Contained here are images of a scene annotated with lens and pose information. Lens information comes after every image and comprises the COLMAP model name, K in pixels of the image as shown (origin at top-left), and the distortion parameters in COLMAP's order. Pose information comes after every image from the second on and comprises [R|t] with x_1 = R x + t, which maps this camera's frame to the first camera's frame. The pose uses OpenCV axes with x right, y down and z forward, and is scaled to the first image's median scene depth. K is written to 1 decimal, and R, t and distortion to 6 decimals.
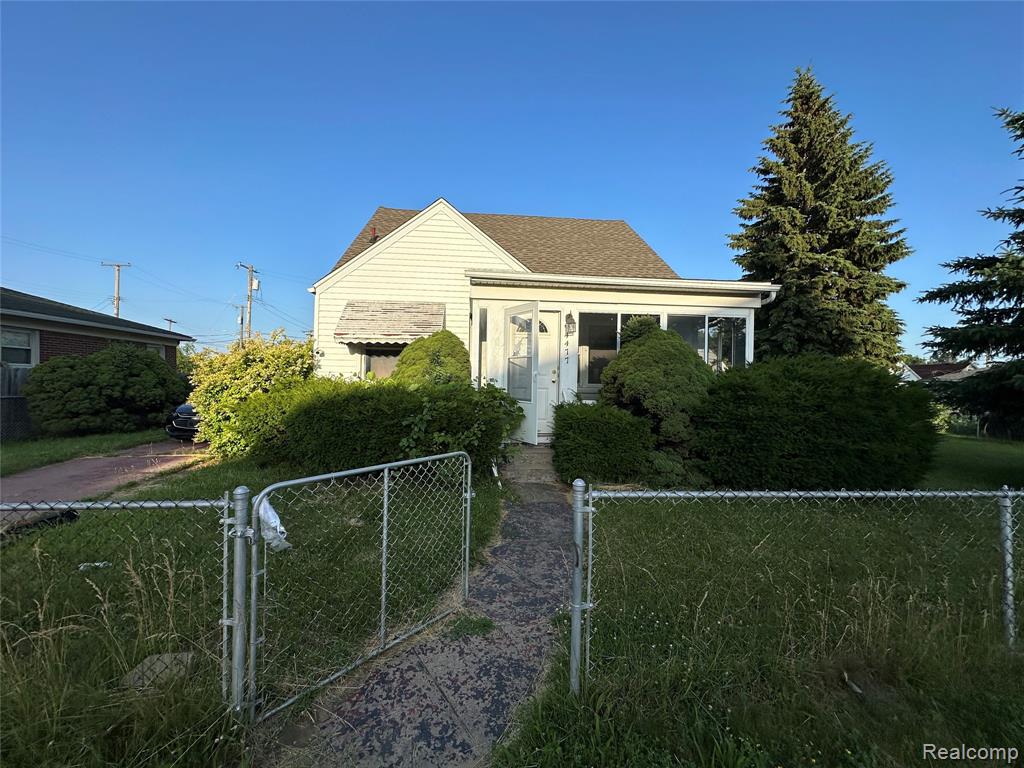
lens RADIAL K [[409.2, 0, 512.0], [0, 409.2, 384.0], [0, 0, 1]] dist [-0.000210, 0.000140]
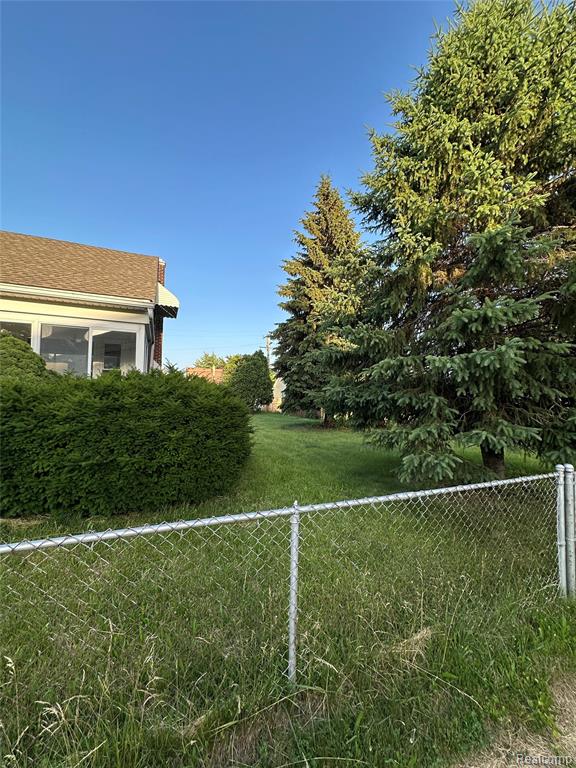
lens RADIAL K [[306.9, 0, 288.0], [0, 306.9, 384.0], [0, 0, 1]] dist [-0.000210, 0.000140]
pose [[0.949844, 0.008773, 0.312600, 0.740840], [0.004962, 0.999058, -0.043116, 0.004121], [-0.312684, 0.042504, 0.948906, 0.151998]]
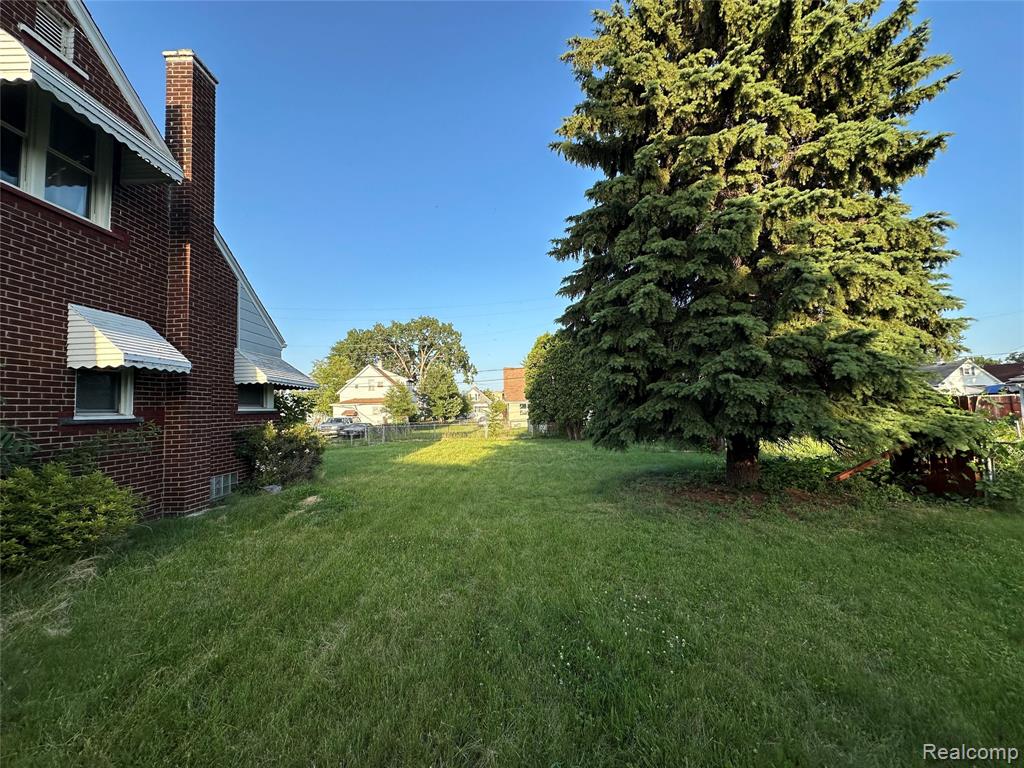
lens RADIAL K [[409.2, 0, 512.0], [0, 409.2, 384.0], [0, 0, 1]] dist [-0.000210, 0.000140]
pose [[0.995100, -0.052951, -0.083504, 1.446035], [0.046877, 0.996223, -0.073094, 0.019755], [0.087059, 0.068822, 0.993823, 1.494959]]
